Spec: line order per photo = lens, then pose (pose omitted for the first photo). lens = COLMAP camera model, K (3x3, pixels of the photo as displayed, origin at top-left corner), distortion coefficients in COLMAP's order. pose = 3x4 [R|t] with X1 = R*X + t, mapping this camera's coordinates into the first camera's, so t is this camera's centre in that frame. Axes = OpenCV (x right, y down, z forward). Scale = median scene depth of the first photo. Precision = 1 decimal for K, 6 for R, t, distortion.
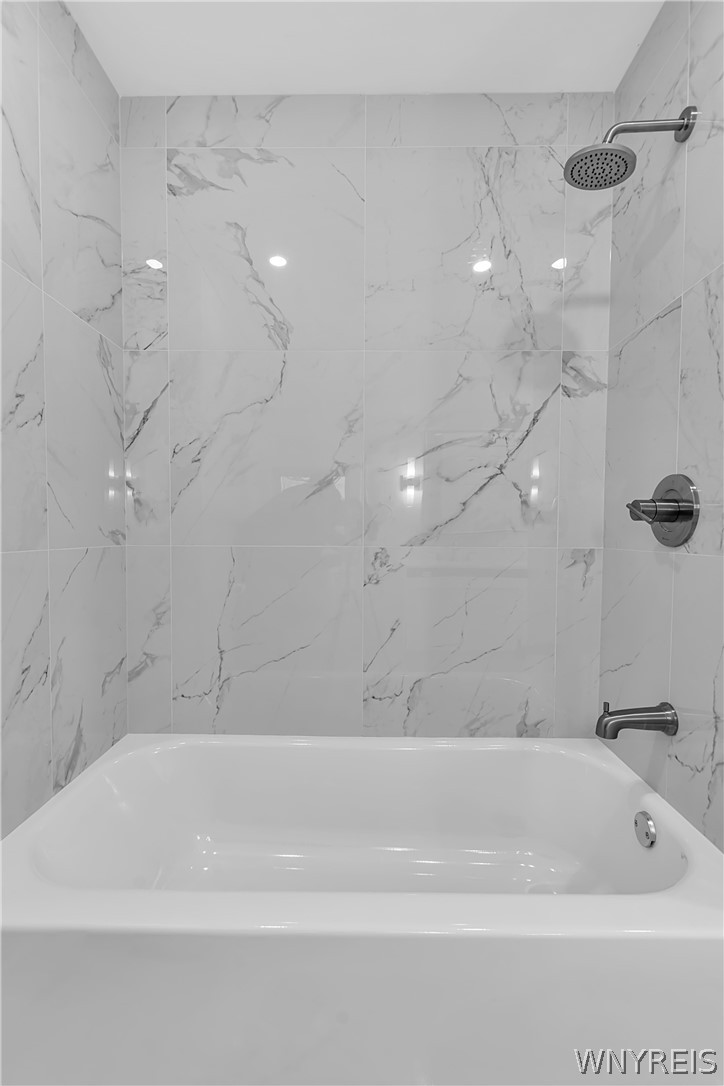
lens RADIAL K [[484.0, 0, 366.3], [0, 484.0, 551.9], [0, 0, 1]] dist [0.008572, -0.002724]
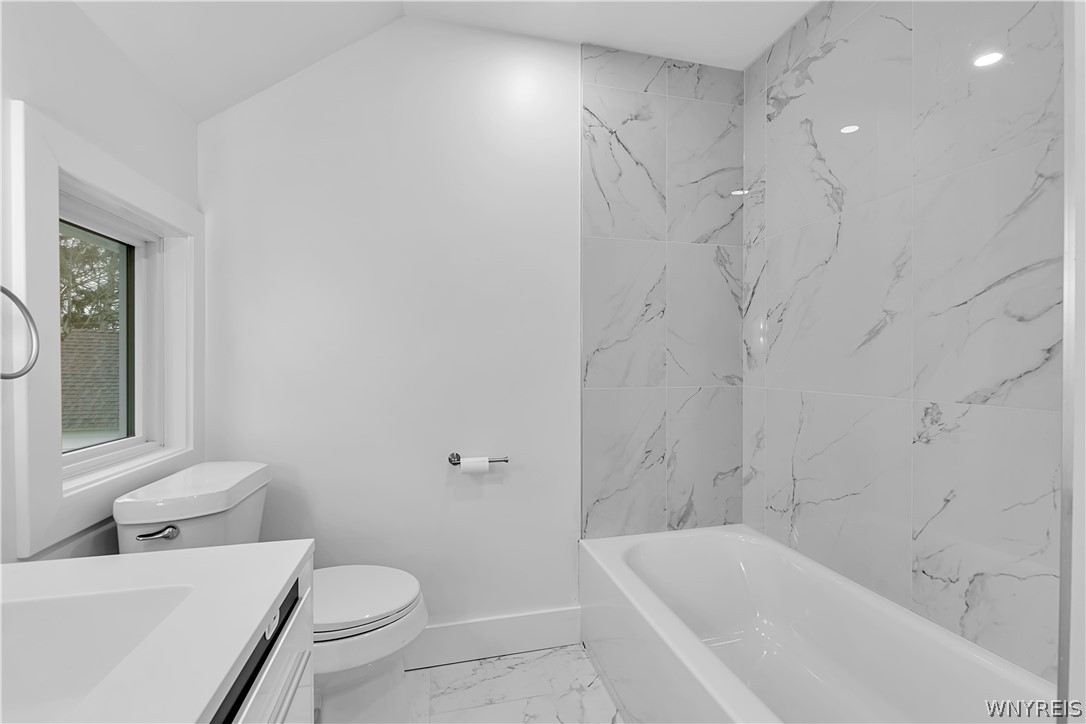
lens RADIAL K [[503.9, 0, 553.5], [0, 503.9, 369.0], [0, 0, 1]] dist [0.012155, -0.003830]
pose [[0.256588, 0.015815, -0.966392, 0.765263], [-0.039073, 0.999218, 0.005978, -0.049684], [0.965731, 0.036226, 0.257005, 0.107050]]
